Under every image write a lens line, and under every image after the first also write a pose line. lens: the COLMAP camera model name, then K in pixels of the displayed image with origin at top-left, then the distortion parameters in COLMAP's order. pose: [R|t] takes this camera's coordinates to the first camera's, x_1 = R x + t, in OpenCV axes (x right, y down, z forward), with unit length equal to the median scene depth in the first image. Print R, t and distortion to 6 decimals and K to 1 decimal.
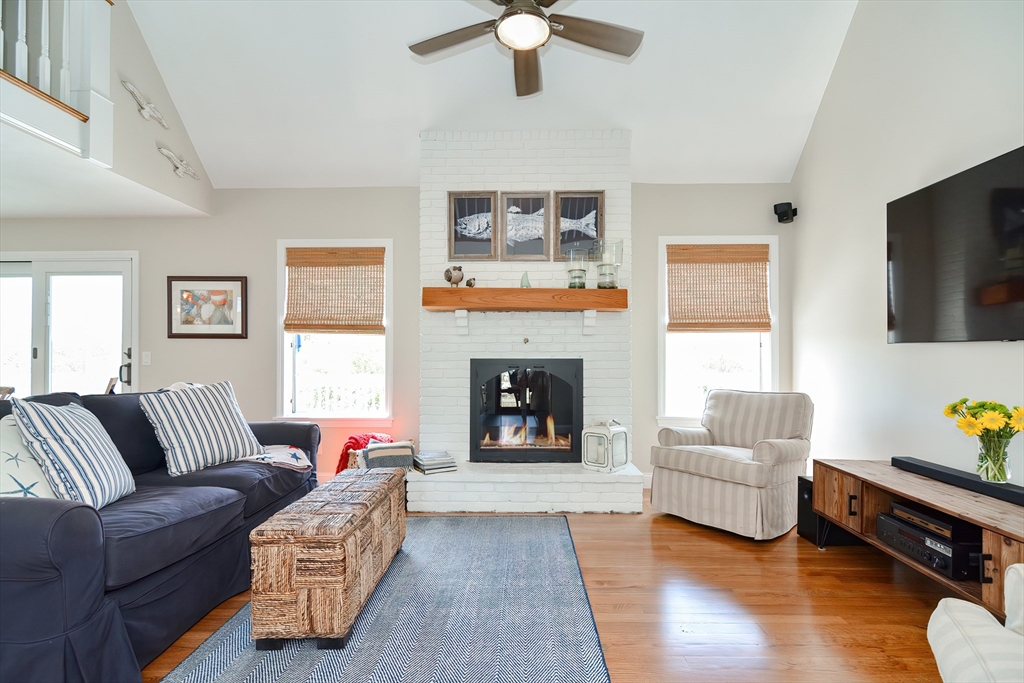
lens RADIAL K [[488.9, 0, 515.9], [0, 488.9, 352.7], [0, 0, 1]] dist [-0.002651, -0.001407]
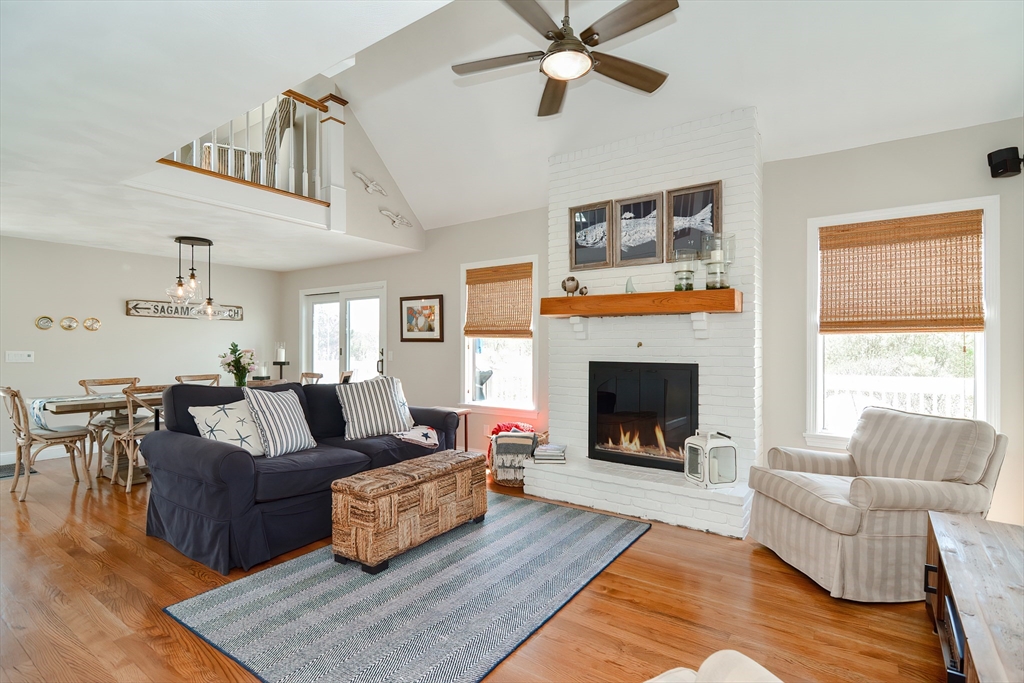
lens RADIAL K [[487.7, 0, 519.1], [0, 487.7, 343.6], [0, 0, 1]] dist [0.000758, -0.009093]
pose [[0.832304, -0.000830, -0.554319, 0.372127], [0.004358, 0.999978, 0.005046, -0.032835], [0.554302, -0.006616, 0.832289, 0.029640]]
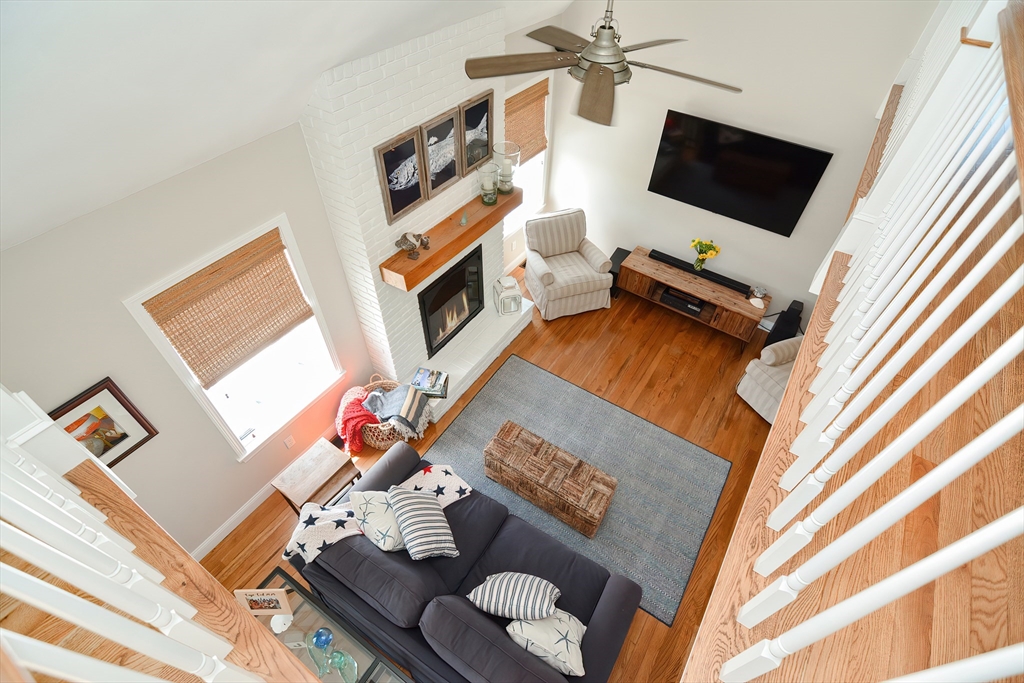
lens RADIAL K [[487.7, 0, 519.1], [0, 487.7, 343.6], [0, 0, 1]] dist [0.000758, -0.009093]
pose [[0.531642, -0.606148, 0.591559, -0.665364], [-0.032243, 0.683451, 0.729284, -0.691838], [-0.846355, -0.406791, 0.343807, 0.418003]]
